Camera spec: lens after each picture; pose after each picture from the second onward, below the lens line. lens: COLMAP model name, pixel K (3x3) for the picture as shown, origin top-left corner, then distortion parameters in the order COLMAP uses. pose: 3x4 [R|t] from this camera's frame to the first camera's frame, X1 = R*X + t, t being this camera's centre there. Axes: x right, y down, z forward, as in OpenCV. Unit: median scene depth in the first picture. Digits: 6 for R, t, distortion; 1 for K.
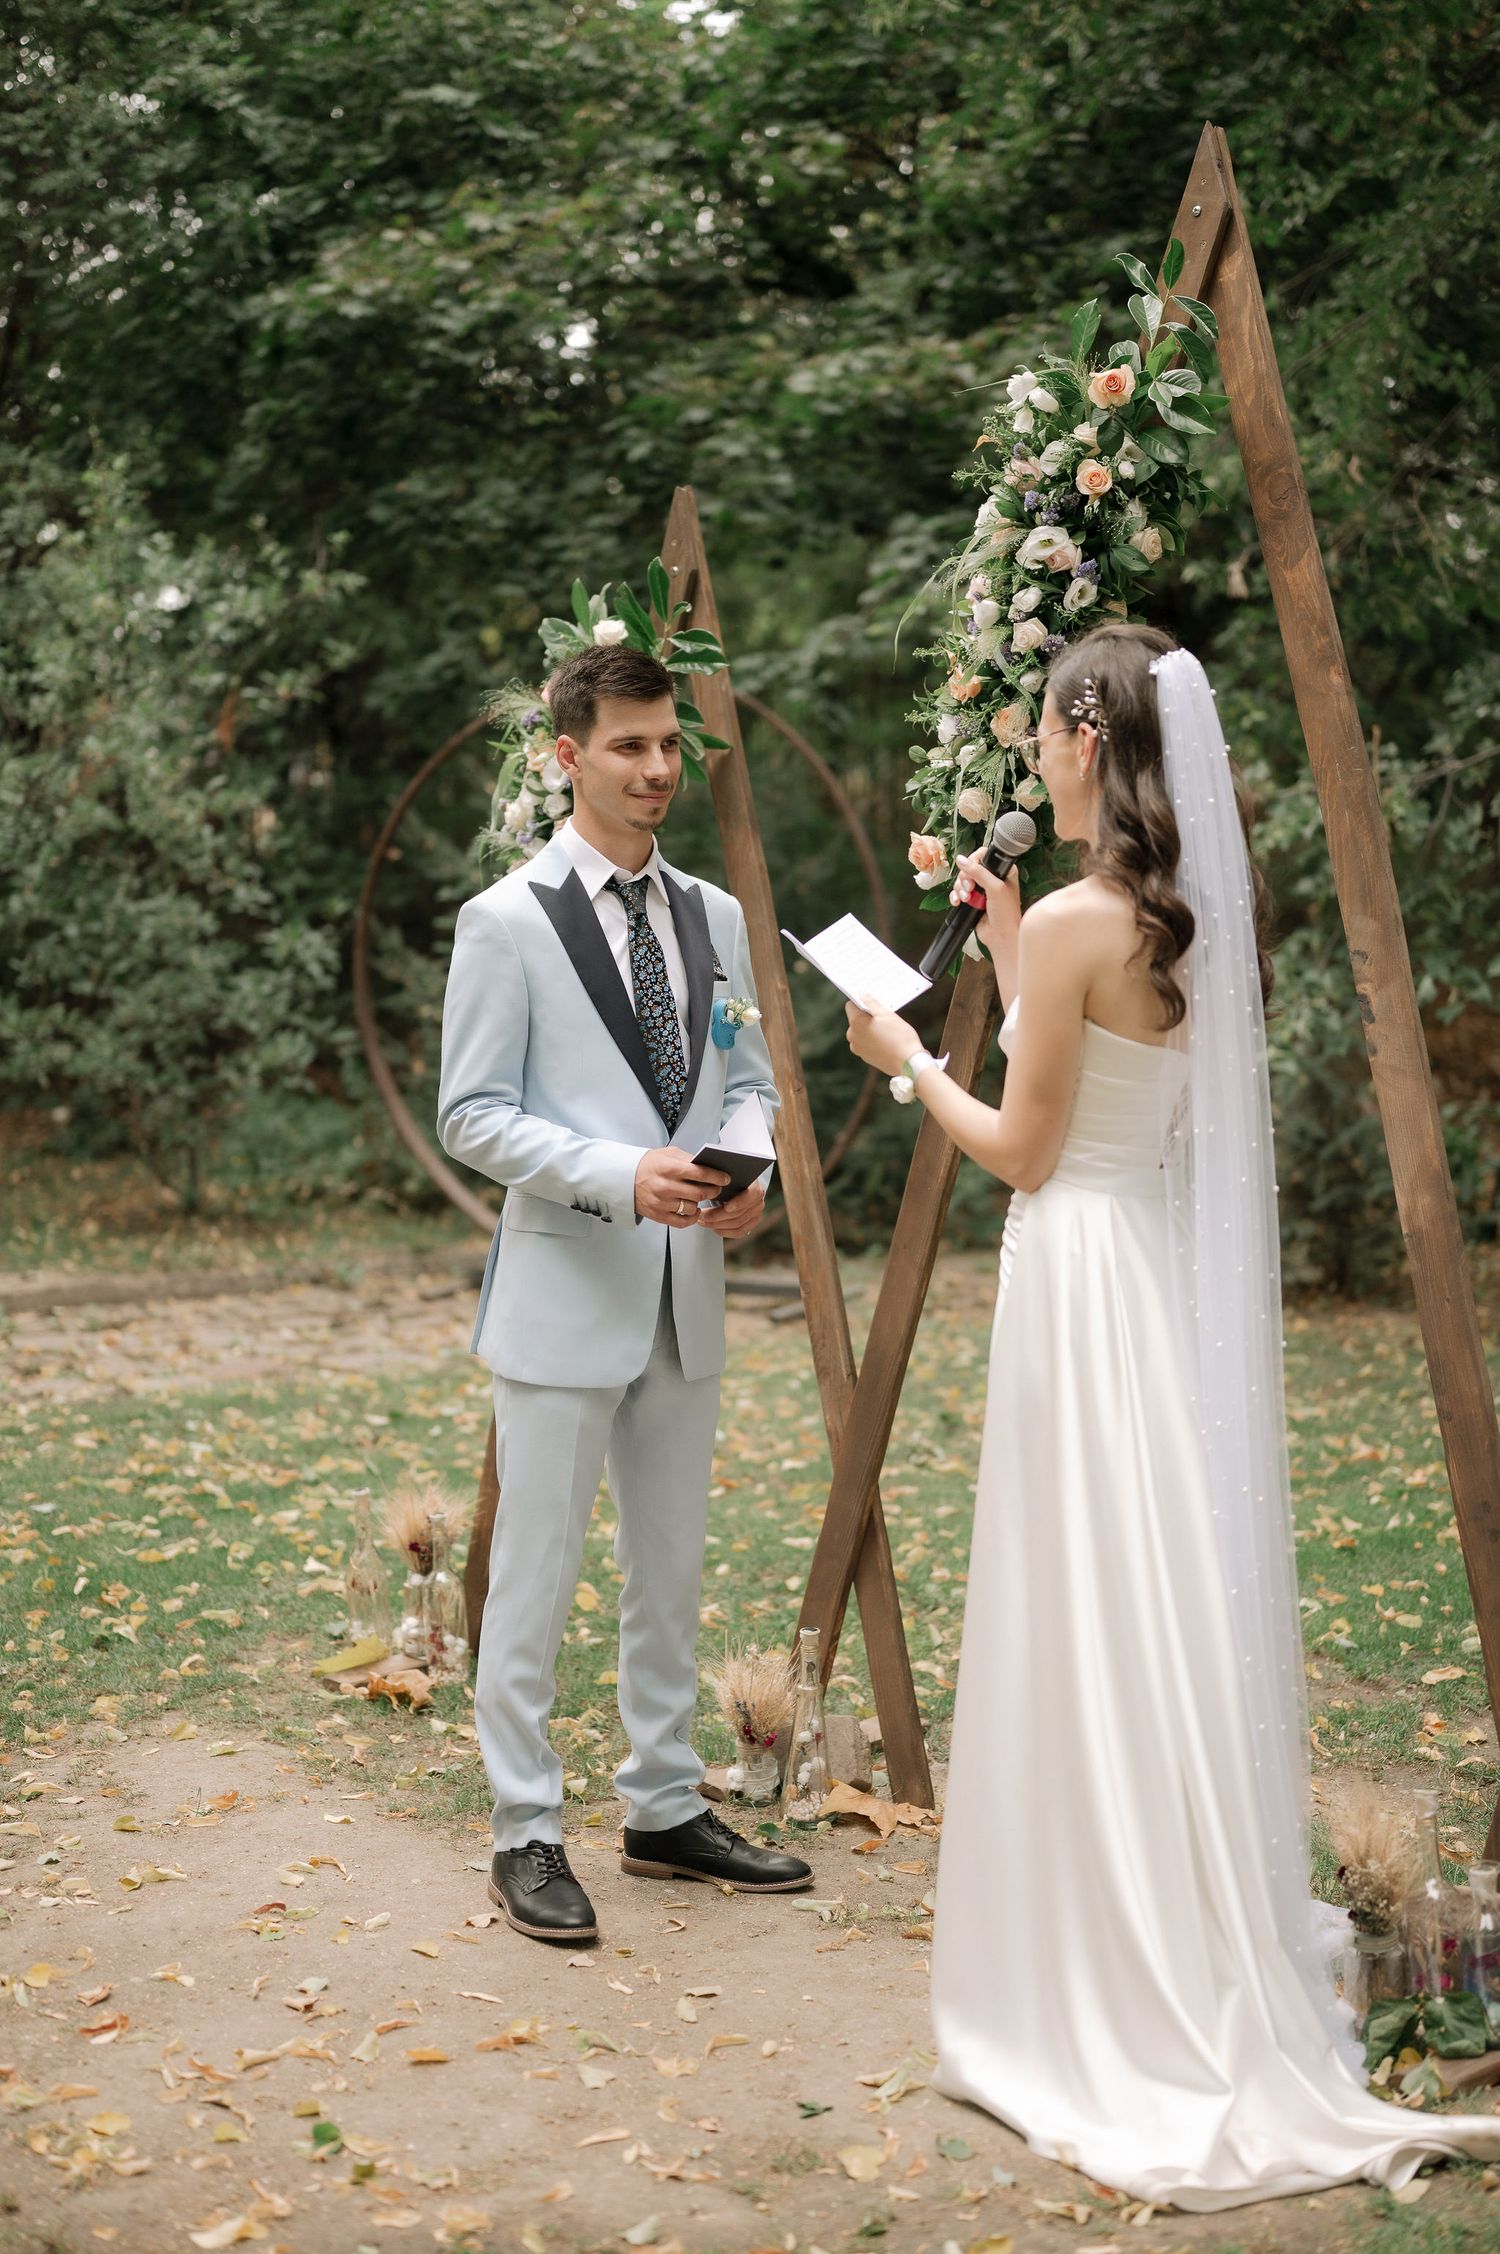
lens RADIAL K [[3293.2, 0, 752.6], [0, 3293.2, 1185.1], [0, 0, 1]] dist [0.019694, 0.040569]
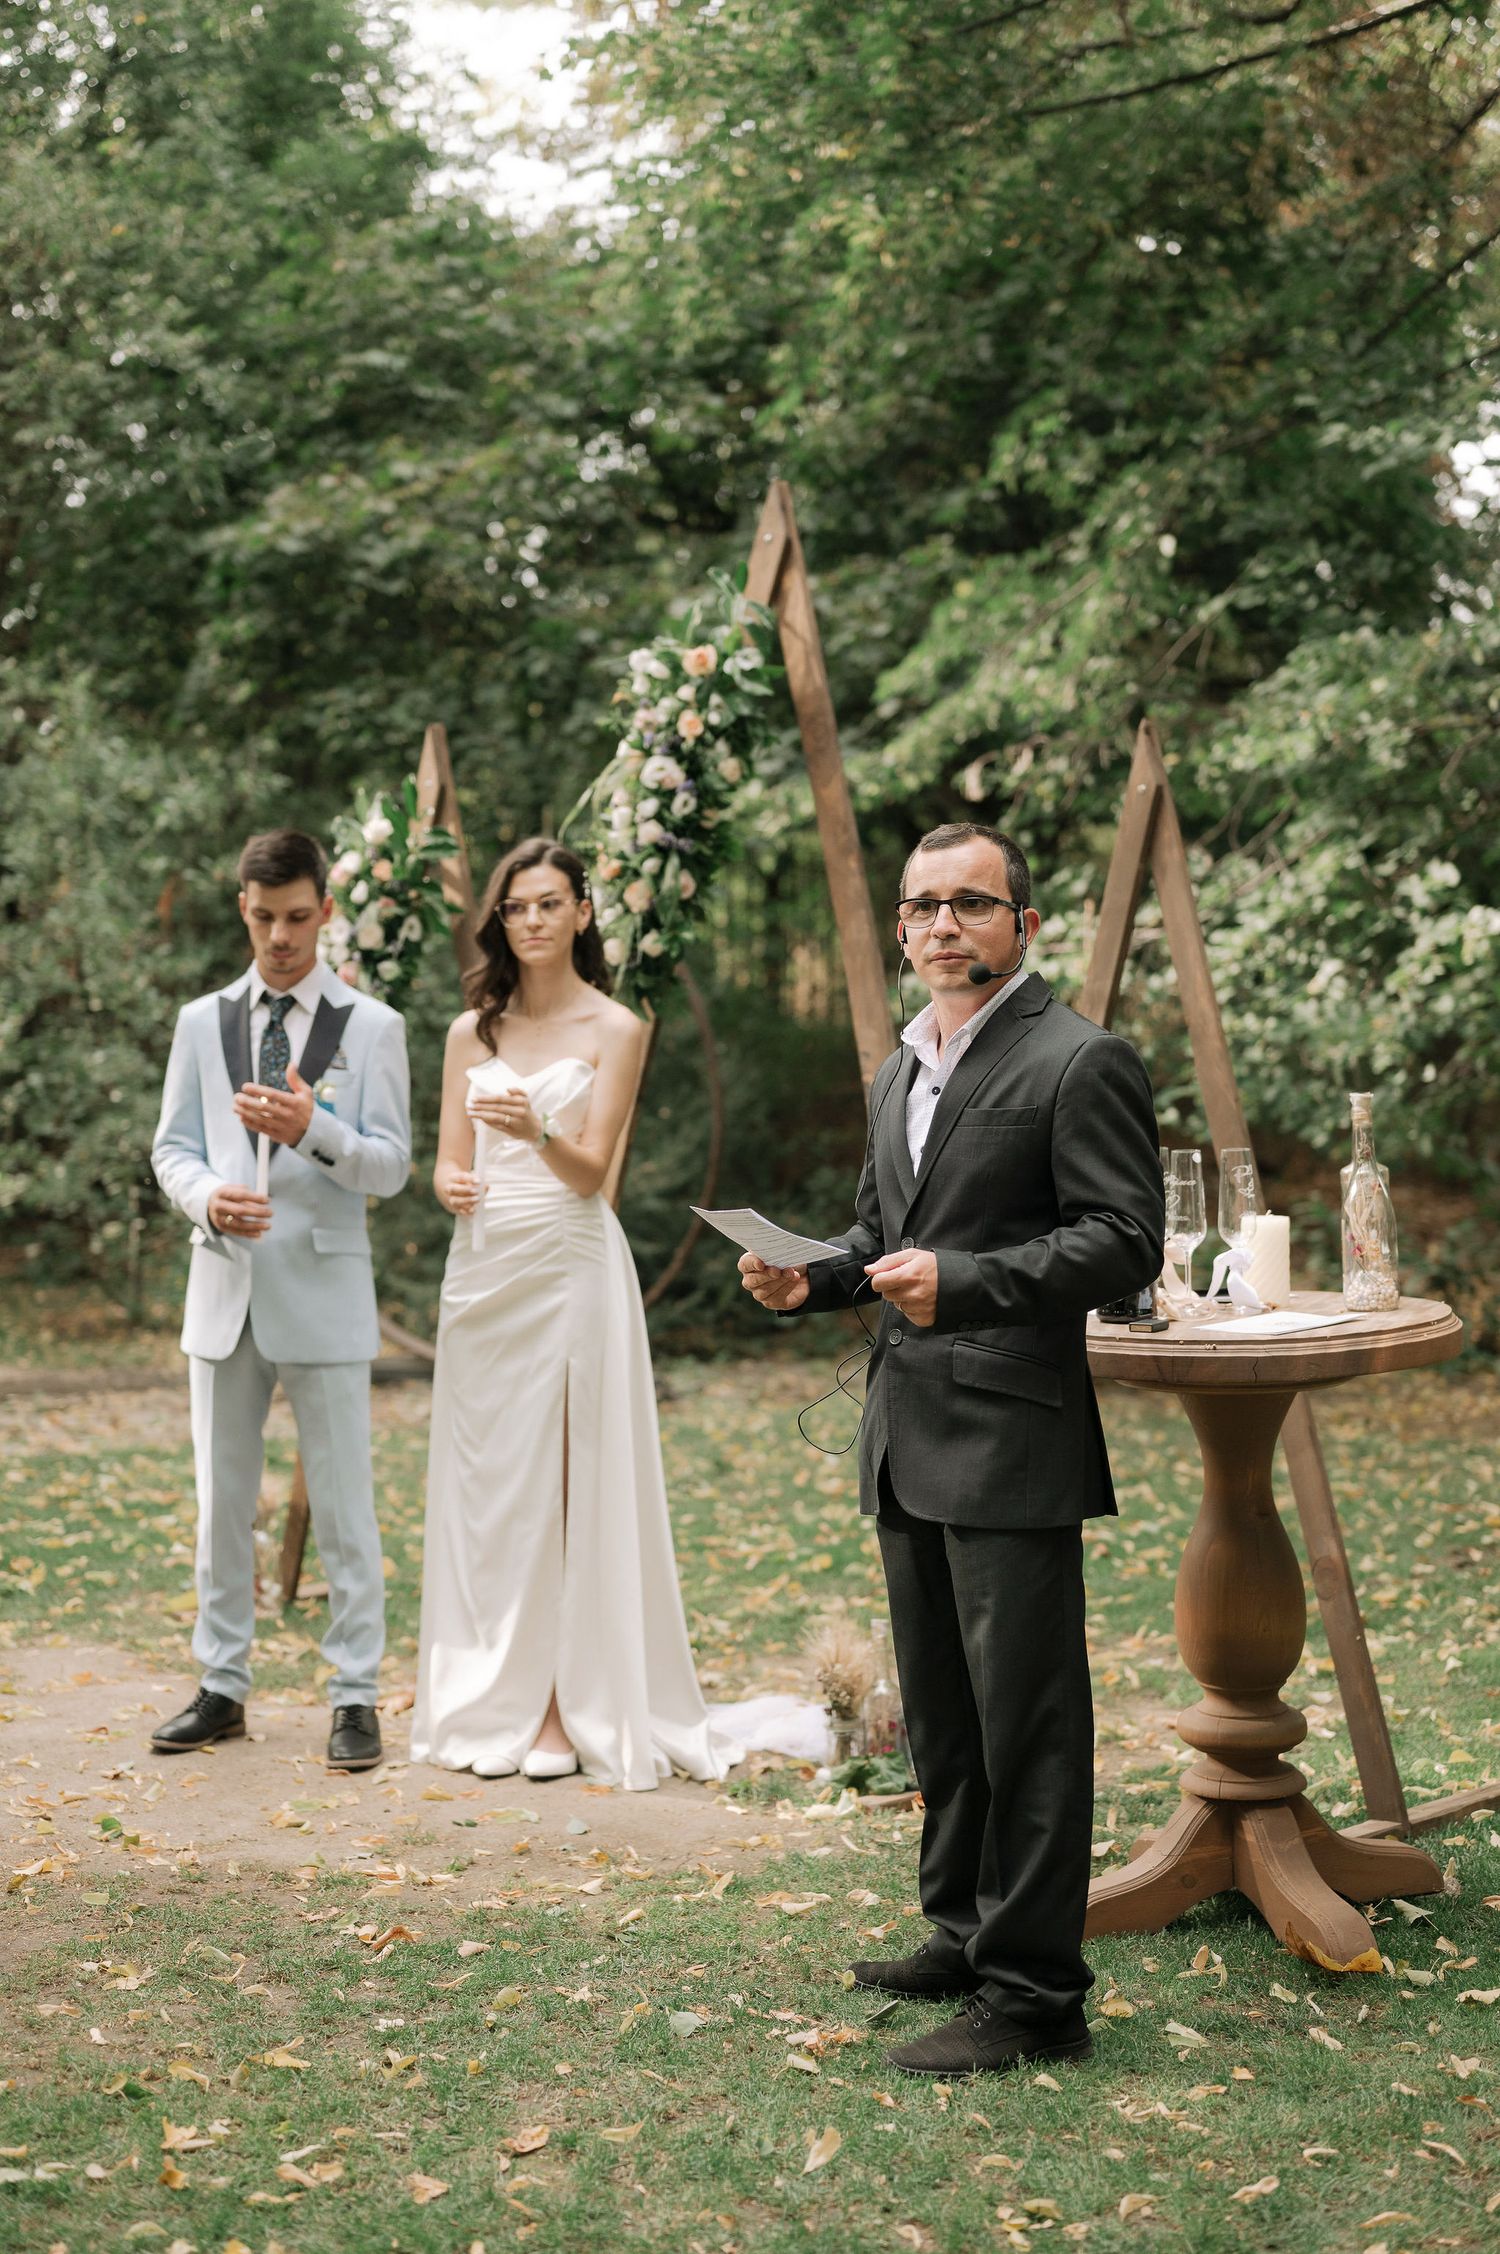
lens RADIAL K [[3290.8, 0, 753.2], [0, 3290.8, 1205.0], [0, 0, 1]] dist [0.016212, 0.044791]
pose [[0.999970, 0.007337, -0.002338, 0.076319], [-0.007445, 0.998711, -0.050215, 0.037135], [0.001966, 0.050230, 0.998736, -0.236017]]
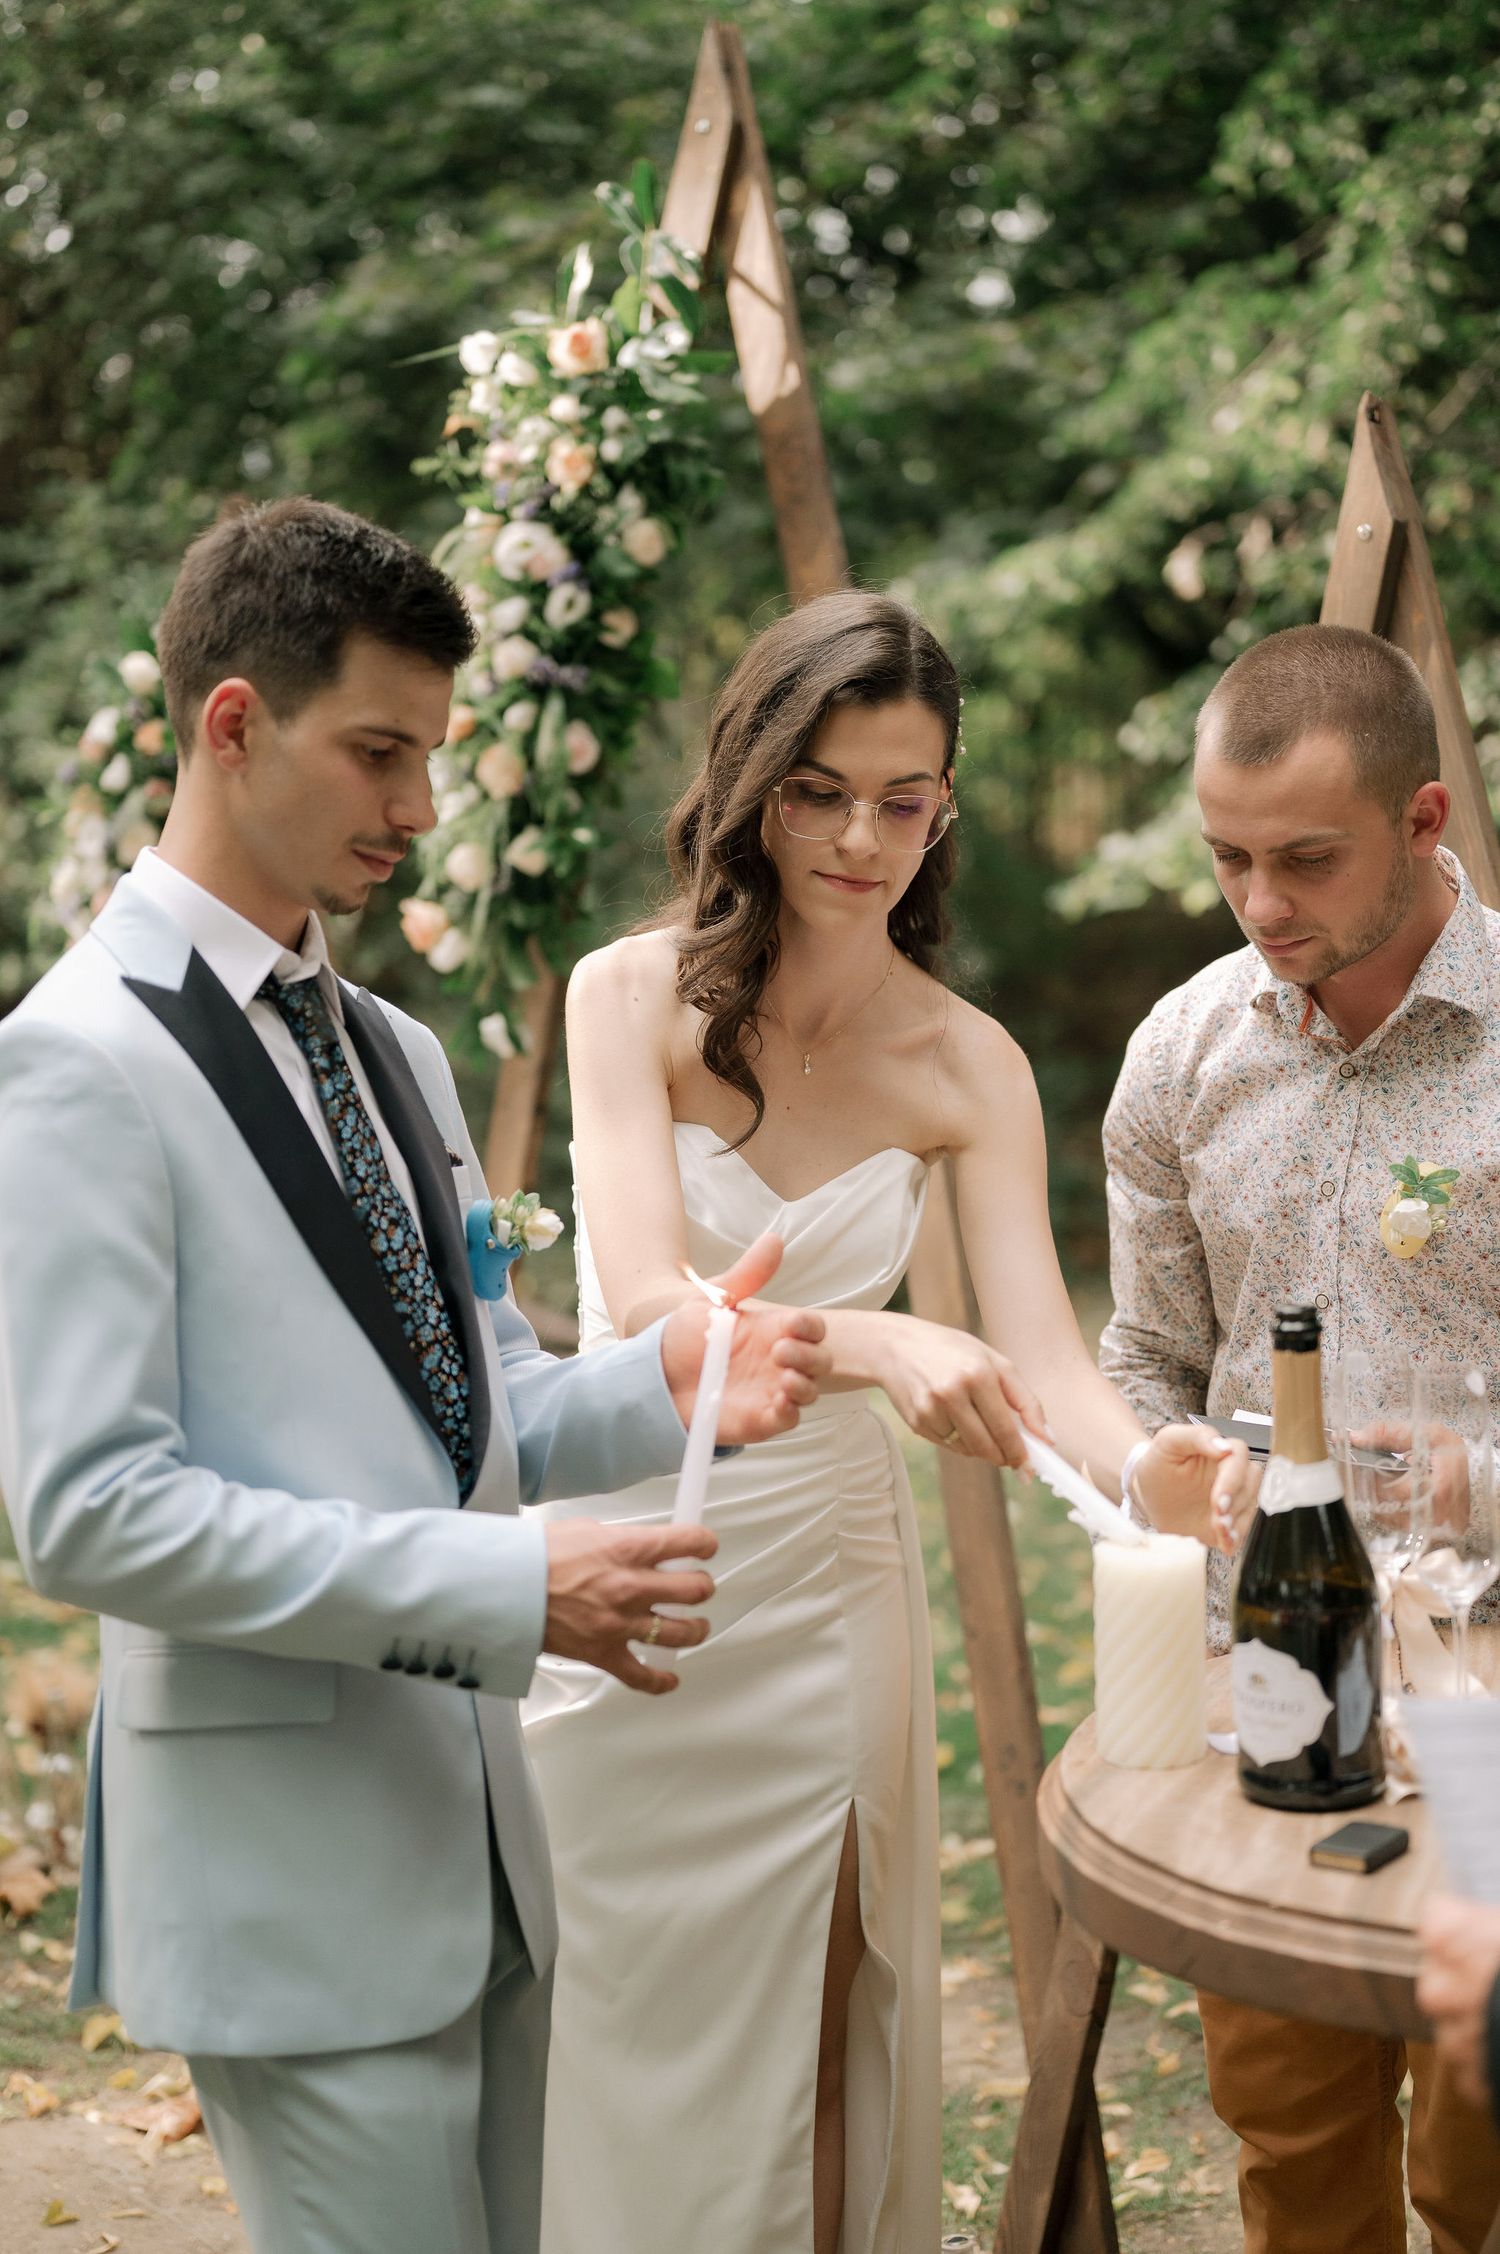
lens RADIAL K [[3293.2, 0, 752.6], [0, 3293.2, 1185.1], [0, 0, 1]] dist [0.019694, 0.040569]
pose [[0.995026, -0.017078, -0.098144, 0.126403], [0.016604, 0.999846, -0.005640, -0.017848], [0.098225, 0.003982, 0.995156, 0.111973]]
